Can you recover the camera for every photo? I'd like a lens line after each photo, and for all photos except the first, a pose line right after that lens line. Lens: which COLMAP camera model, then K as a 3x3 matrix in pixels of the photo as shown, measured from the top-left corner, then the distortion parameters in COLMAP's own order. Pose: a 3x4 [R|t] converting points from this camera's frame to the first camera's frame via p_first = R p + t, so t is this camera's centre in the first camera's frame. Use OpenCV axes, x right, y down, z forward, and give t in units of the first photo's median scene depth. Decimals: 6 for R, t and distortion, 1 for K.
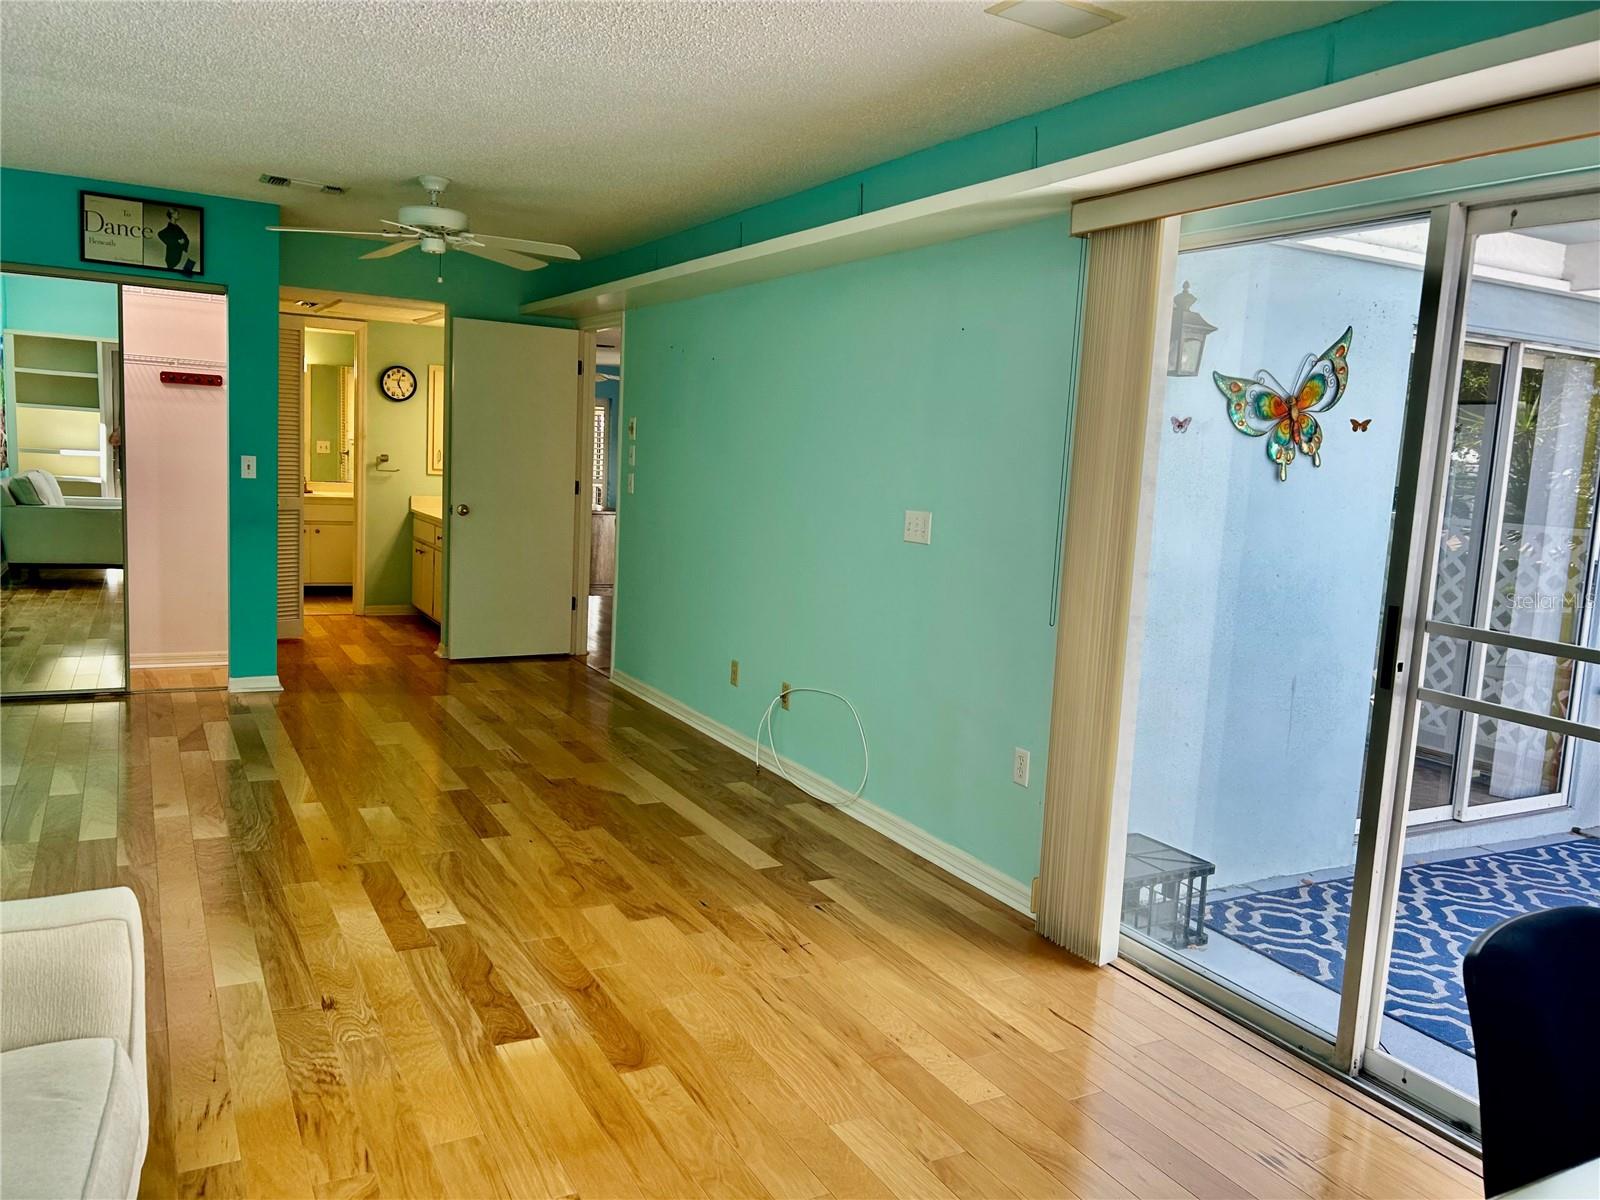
lens RADIAL K [[1203.6, 0, 798.7], [0, 1203.6, 597.0], [0, 0, 1]] dist [0.051214, -0.056591]
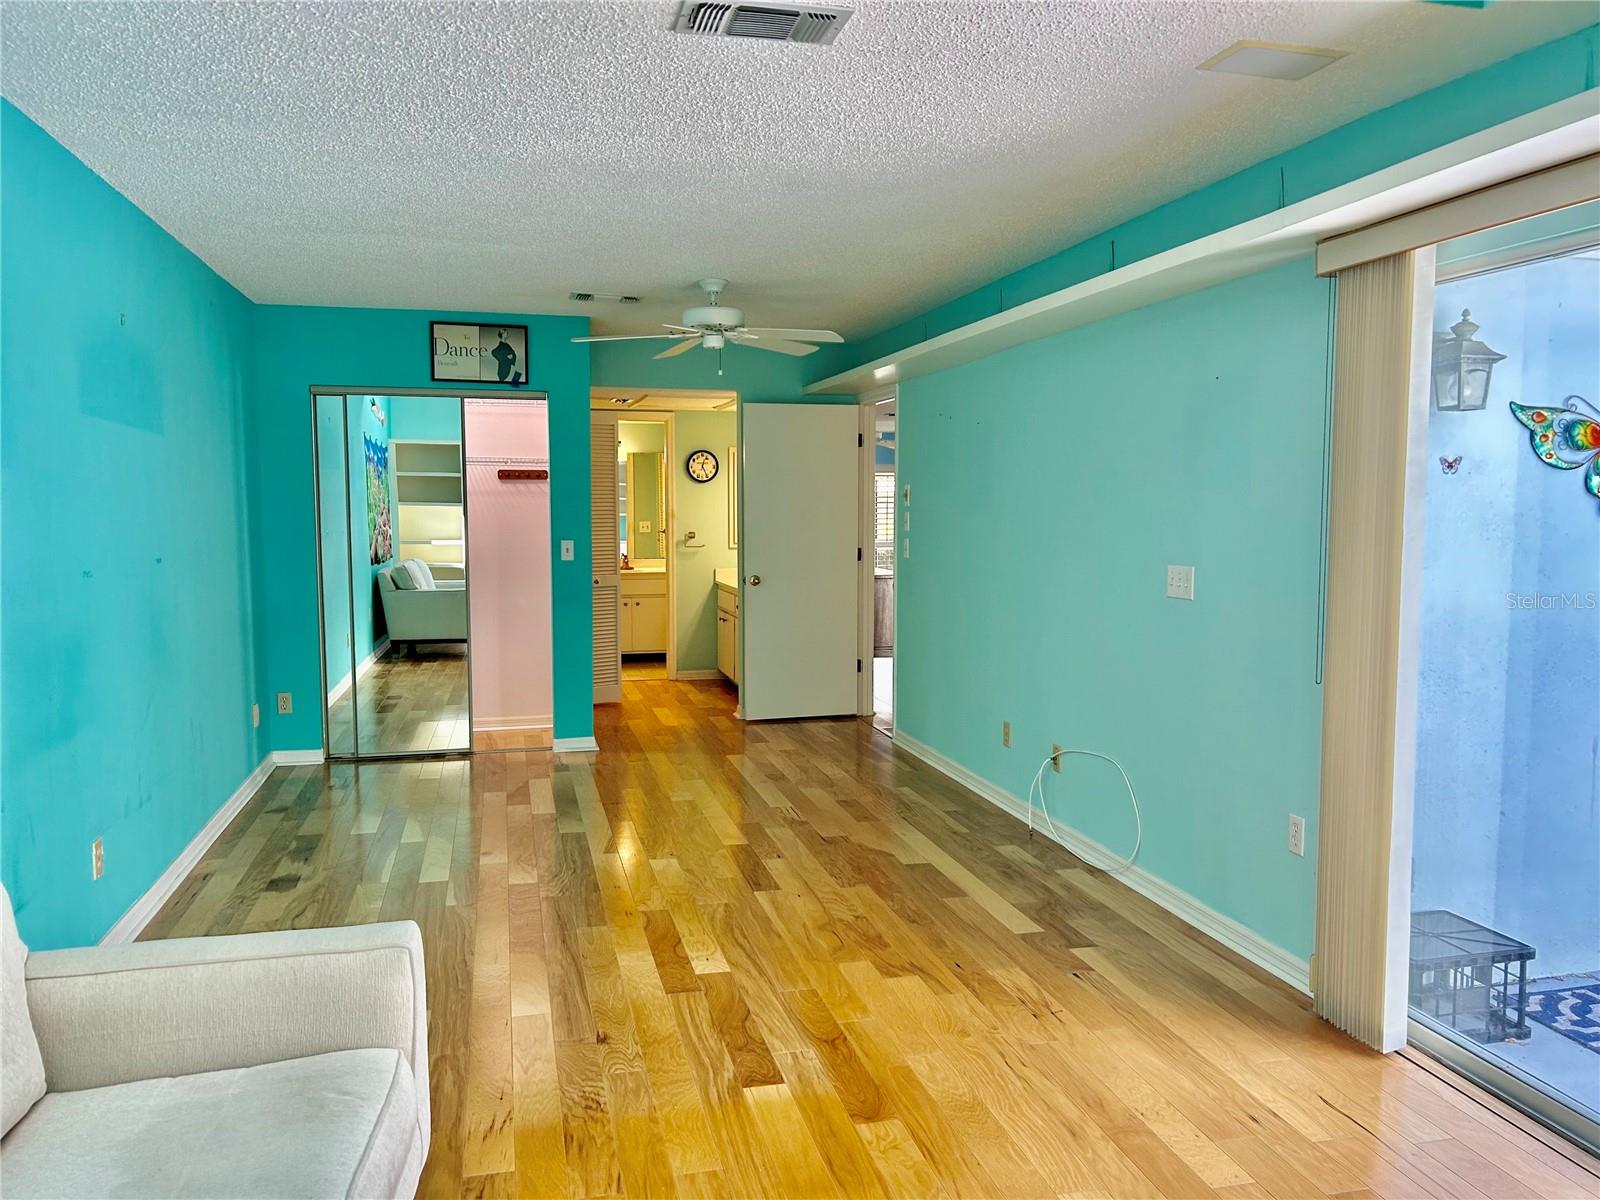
lens RADIAL K [[1203.6, 0, 790.0], [0, 1203.6, 597.1], [0, 0, 1]] dist [0.051214, -0.056591]
pose [[0.963694, -0.033436, -0.264909, 0.059448], [0.020299, 0.998432, -0.052177, -0.002419], [0.266238, 0.044905, 0.962861, -0.022345]]
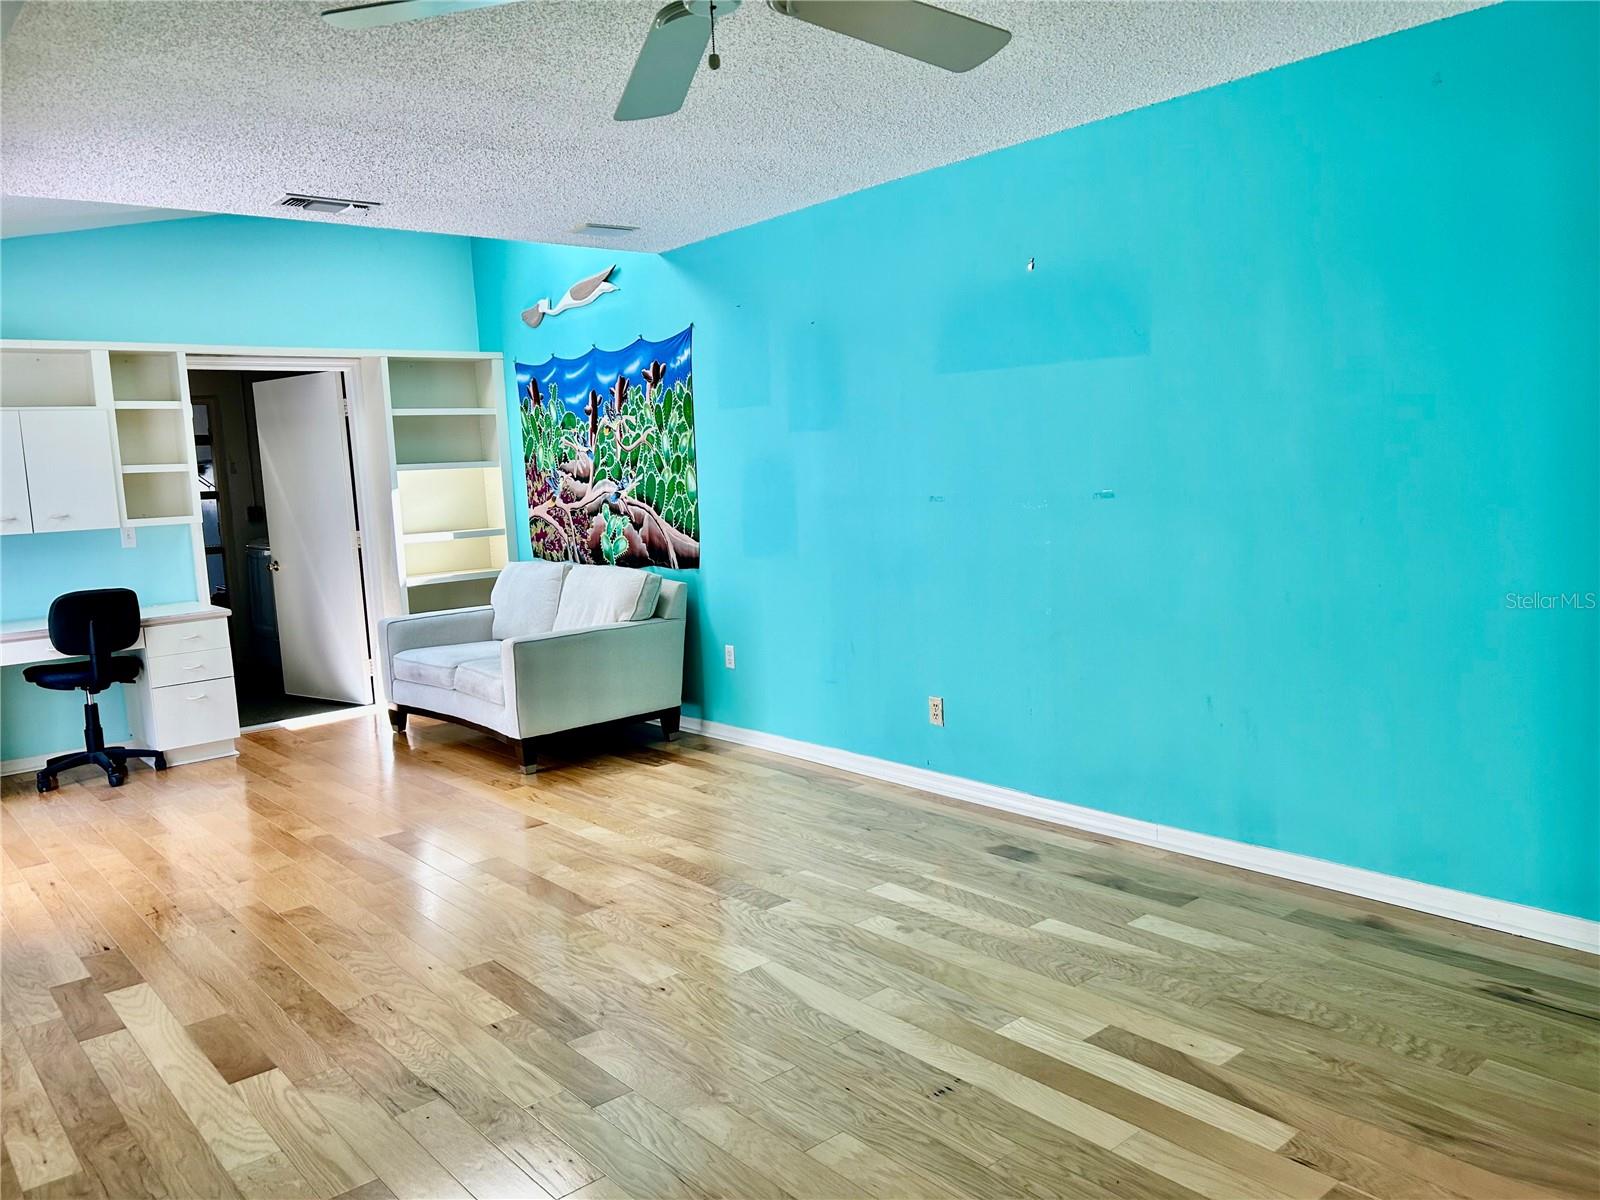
lens RADIAL K [[1203.6, 0, 797.9], [0, 1203.6, 612.3], [0, 0, 1]] dist [0.051214, -0.056591]
pose [[-0.979976, 0.016982, -0.198392, -0.321752], [-0.029360, 0.973142, 0.228328, -0.237854], [0.196941, 0.229580, -0.953156, 1.861985]]
